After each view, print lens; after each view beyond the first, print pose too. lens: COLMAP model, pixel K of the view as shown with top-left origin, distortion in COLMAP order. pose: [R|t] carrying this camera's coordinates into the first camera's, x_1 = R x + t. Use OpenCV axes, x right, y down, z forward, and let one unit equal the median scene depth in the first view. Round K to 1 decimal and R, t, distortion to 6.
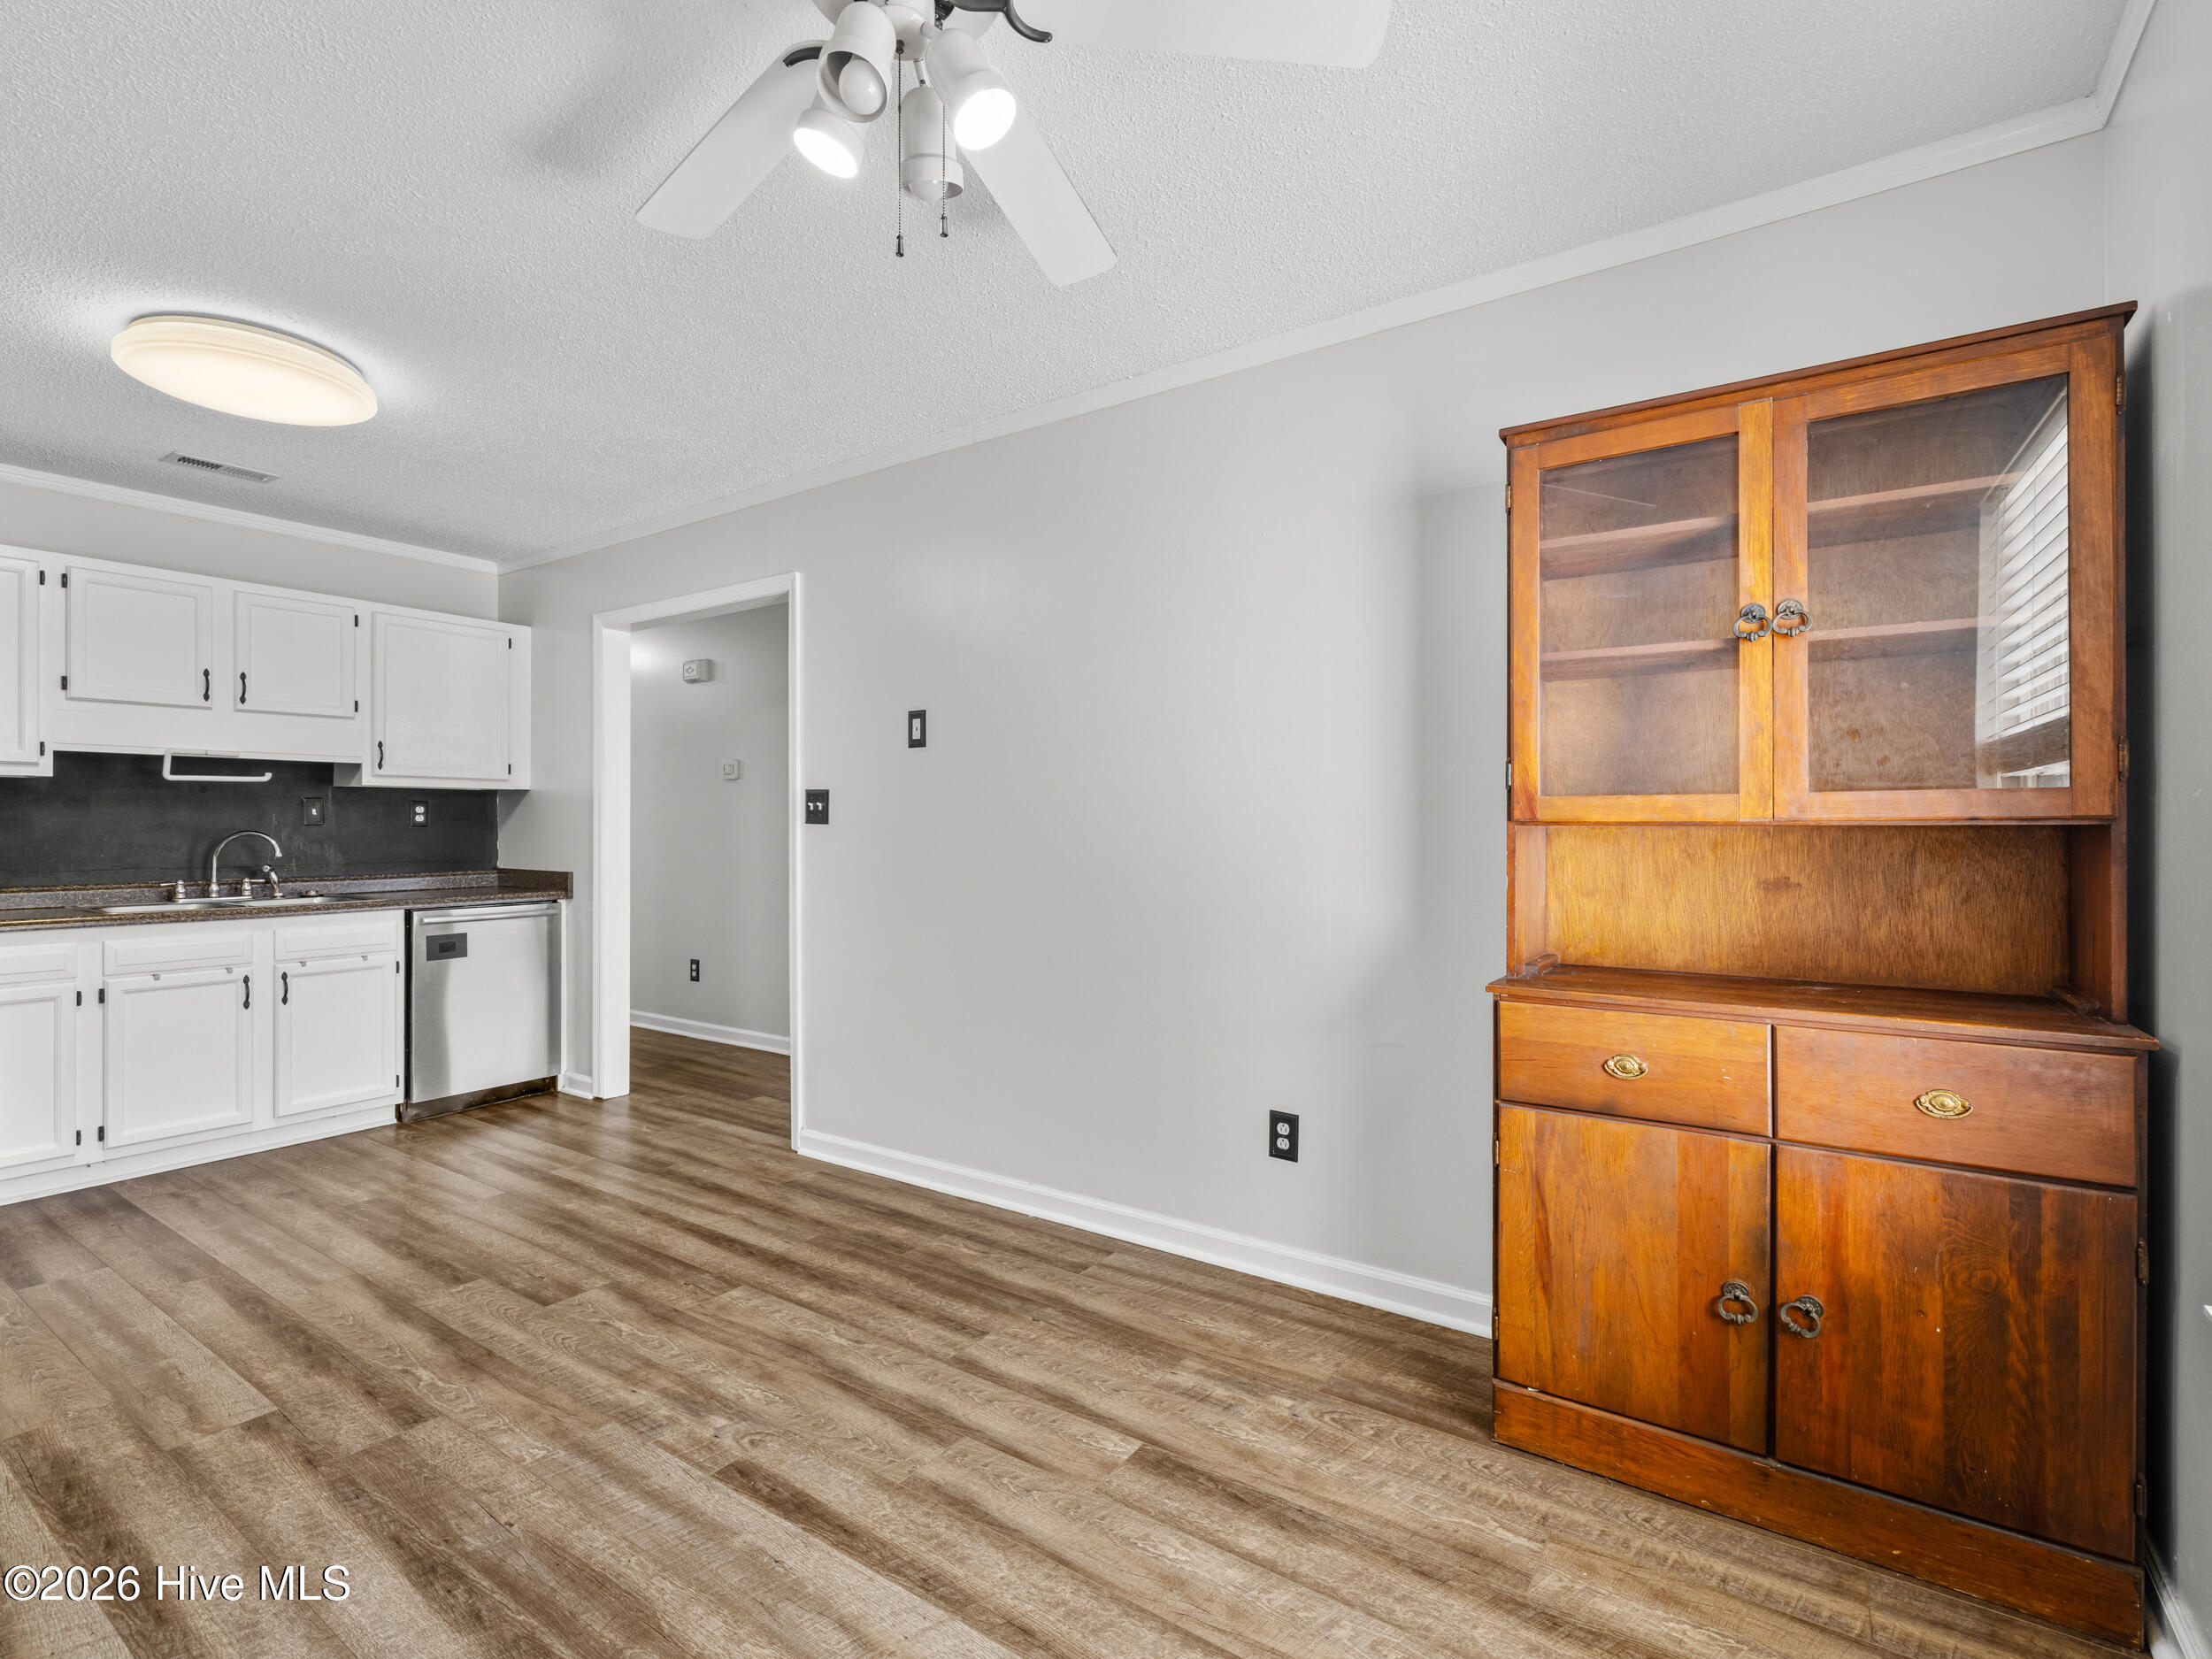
lens RADIAL K [[1022.4, 0, 1097.4], [0, 1022.4, 829.5], [0, 0, 1]] dist [-0.001398, -0.000445]
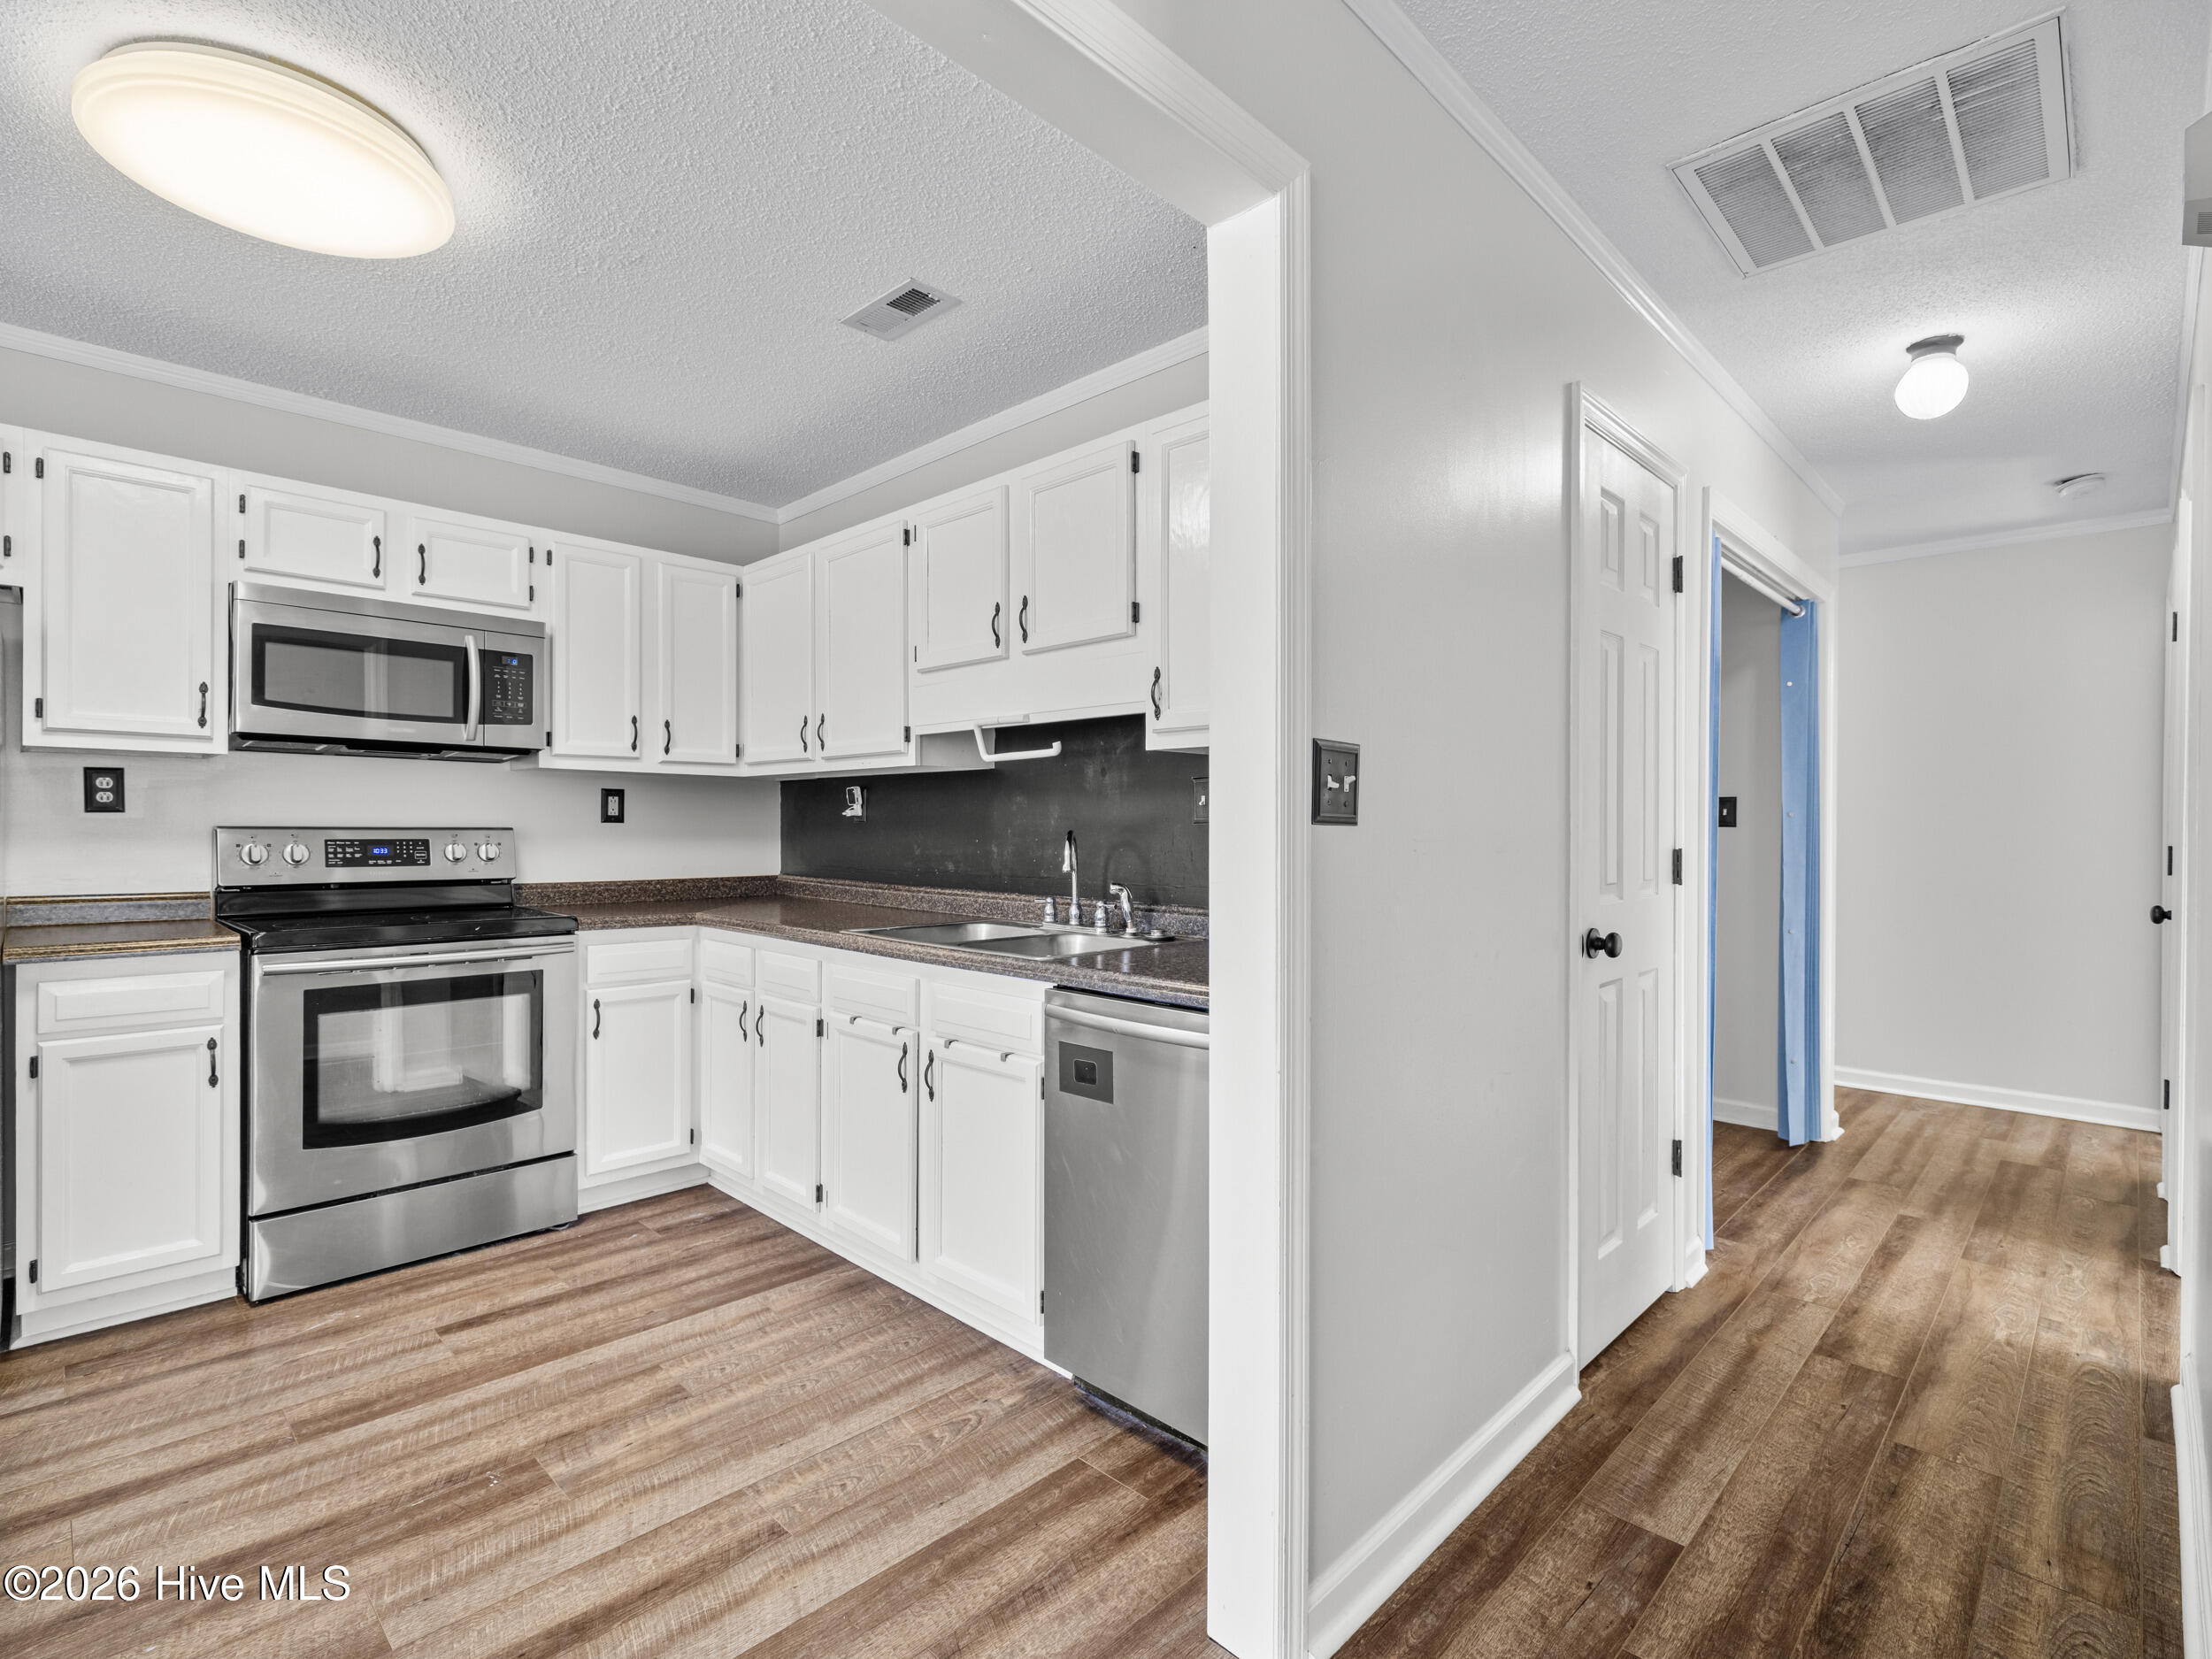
lens RADIAL K [[1049.7, 0, 1096.6], [0, 1049.7, 829.2], [0, 0, 1]] dist [0.001092, 0.000374]
pose [[-0.178569, 0.002199, -0.983925, -0.266172], [-0.004940, 0.999983, 0.003131, -0.003110], [0.983915, 0.005420, -0.178556, 1.965057]]
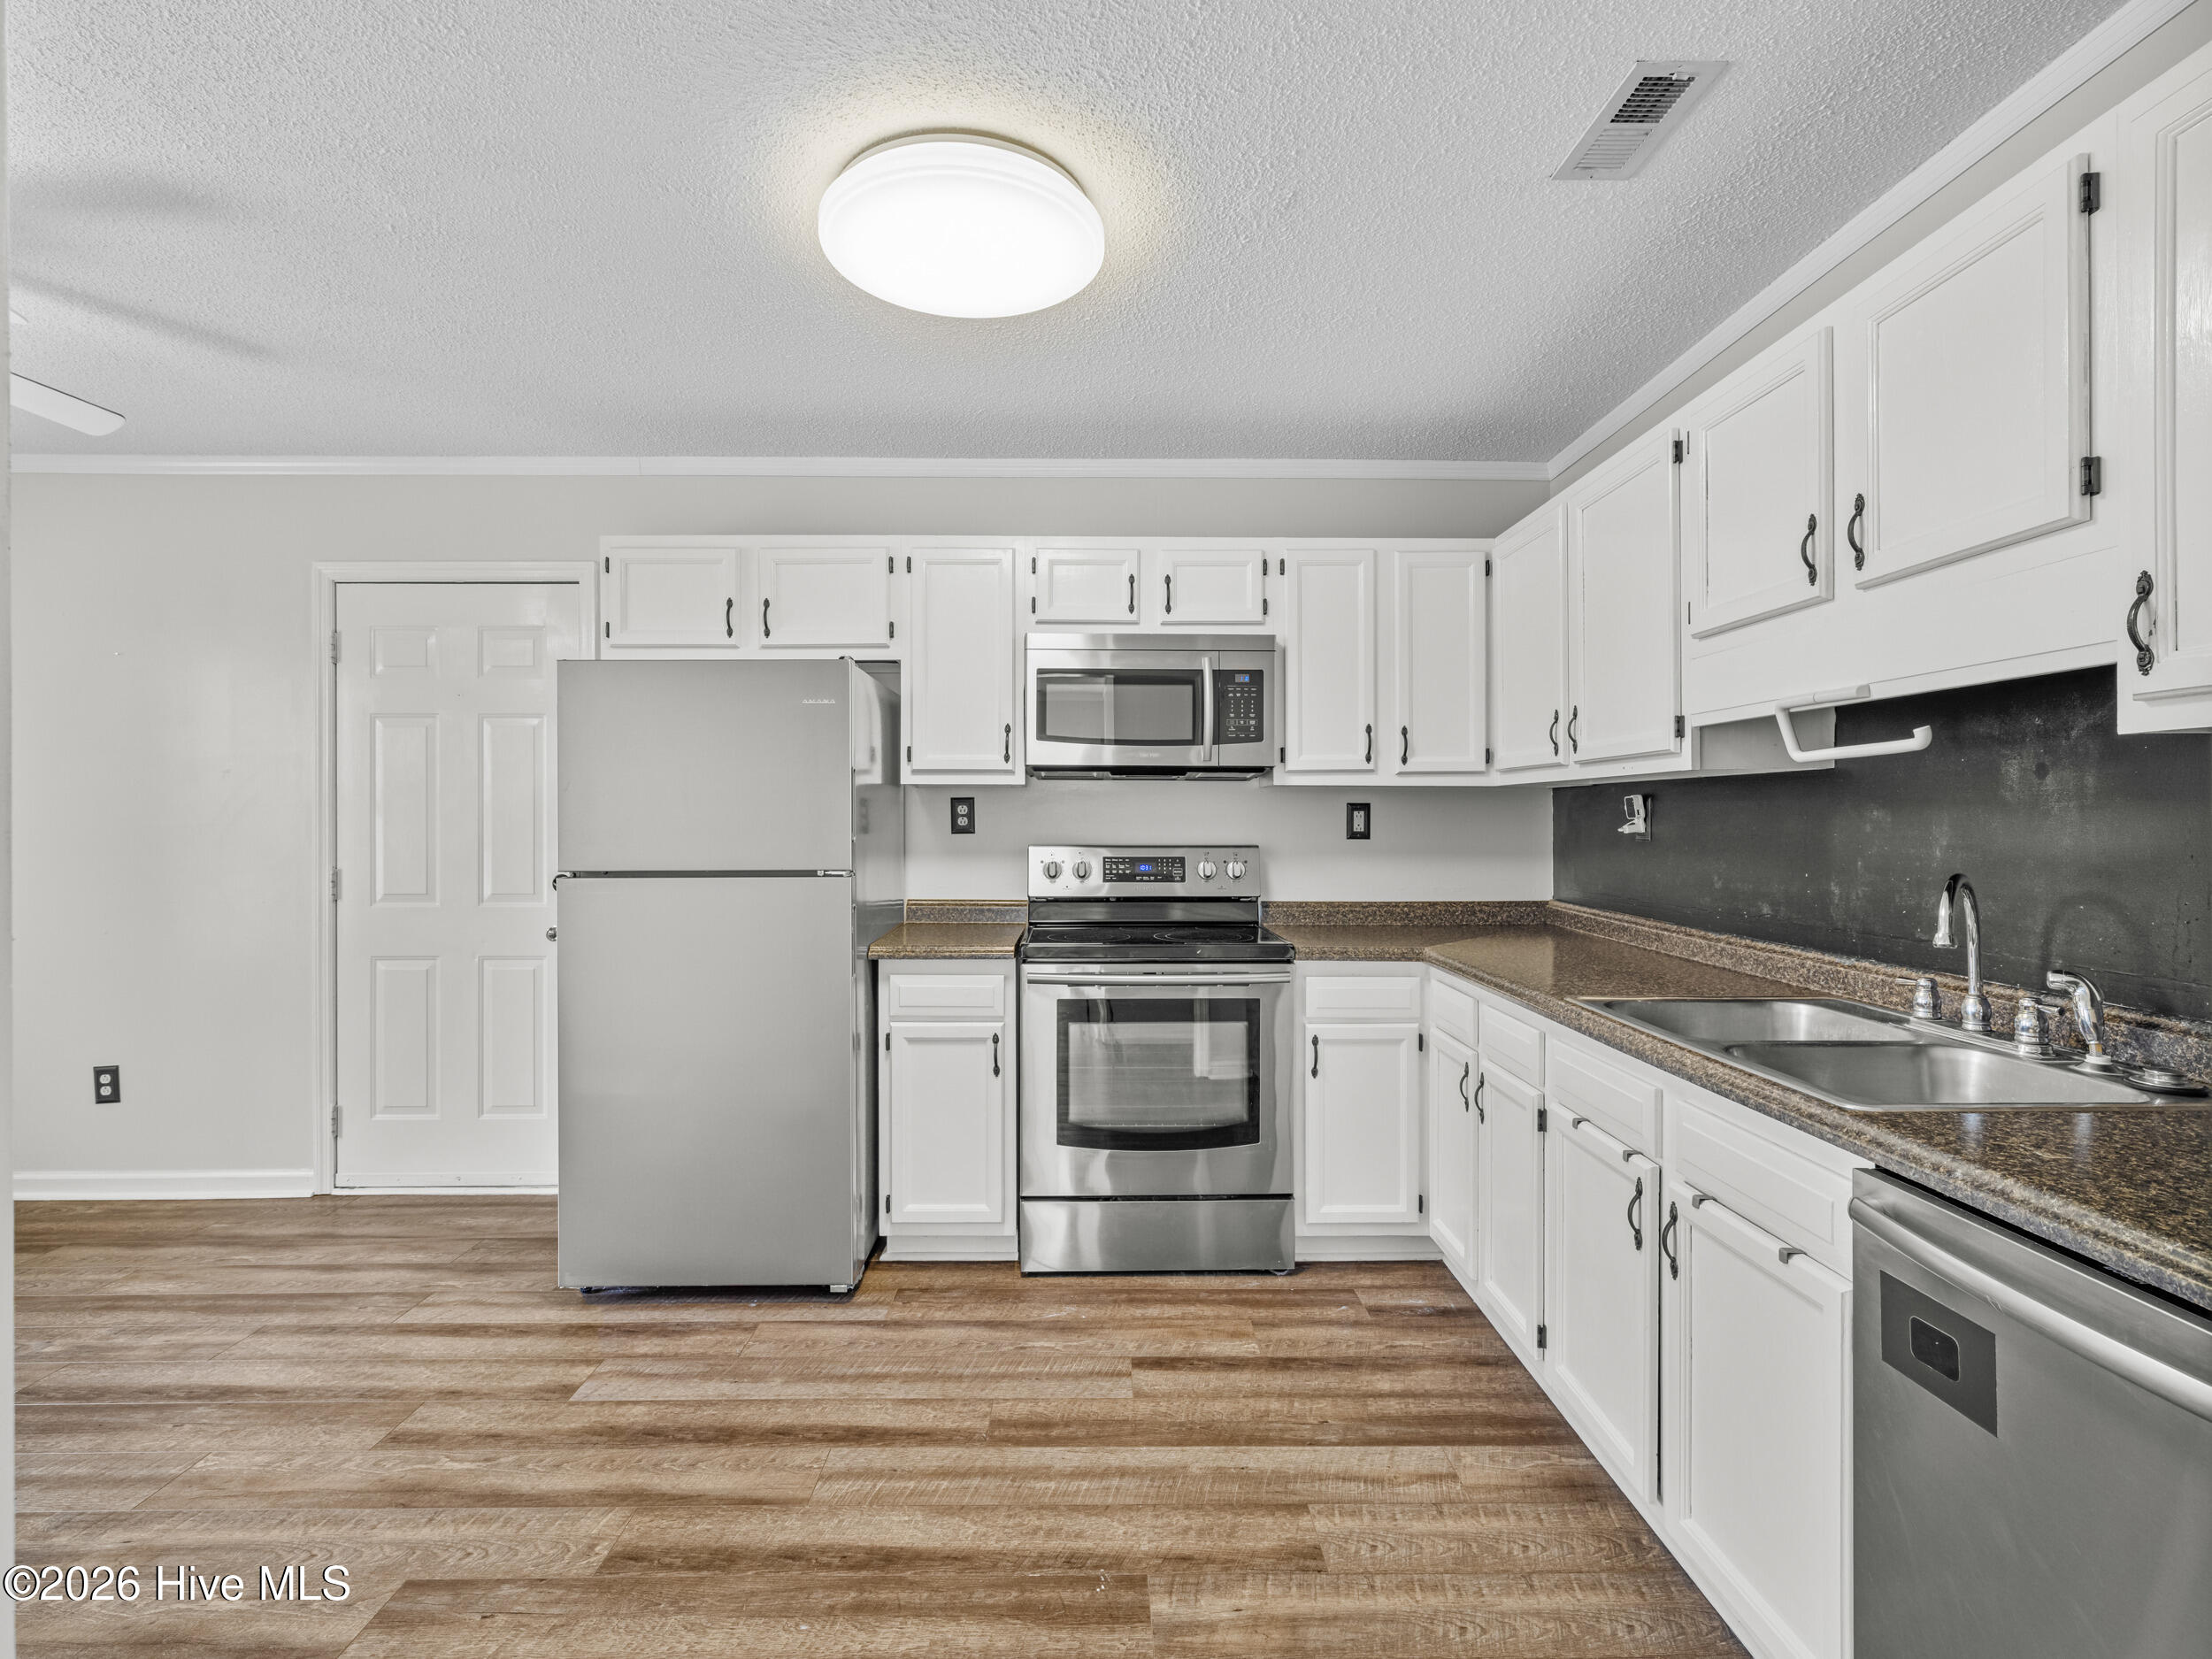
lens RADIAL K [[1049.7, 0, 1108.4], [0, 1049.7, 824.2], [0, 0, 1]] dist [0.001092, 0.000374]
pose [[-0.816148, 0.004295, -0.577827, -0.560294], [0.000981, 0.999981, 0.006048, -0.036142], [0.577842, 0.004370, -0.816137, 1.969408]]
